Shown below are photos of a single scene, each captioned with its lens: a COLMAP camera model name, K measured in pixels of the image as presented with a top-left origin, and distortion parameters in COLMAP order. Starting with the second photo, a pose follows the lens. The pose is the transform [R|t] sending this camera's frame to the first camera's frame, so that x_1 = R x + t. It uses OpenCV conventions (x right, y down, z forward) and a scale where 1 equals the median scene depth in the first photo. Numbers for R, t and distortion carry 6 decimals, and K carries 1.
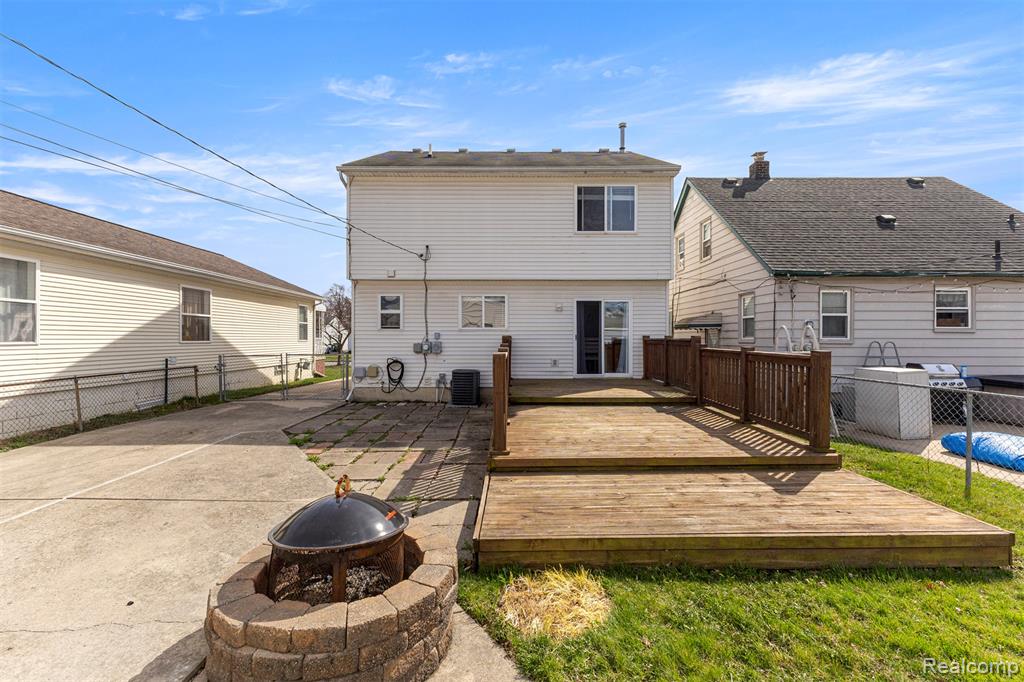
lens RADIAL K [[447.9, 0, 516.5], [0, 447.9, 342.1], [0, 0, 1]] dist [0.013546, -0.000746]
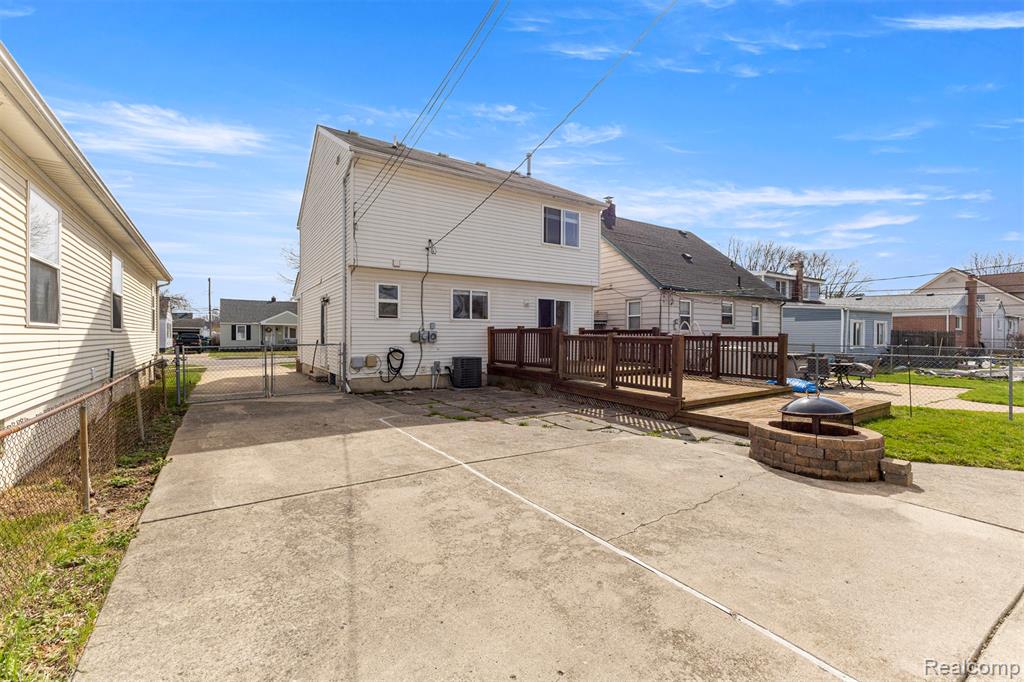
lens RADIAL K [[447.9, 0, 518.0], [0, 447.9, 340.1], [0, 0, 1]] dist [0.013546, -0.000746]
pose [[0.833382, -0.003898, 0.552683, -0.596238], [0.002231, 0.999991, 0.003689, 0.016735], [-0.552693, -0.001841, 0.833383, 0.009308]]
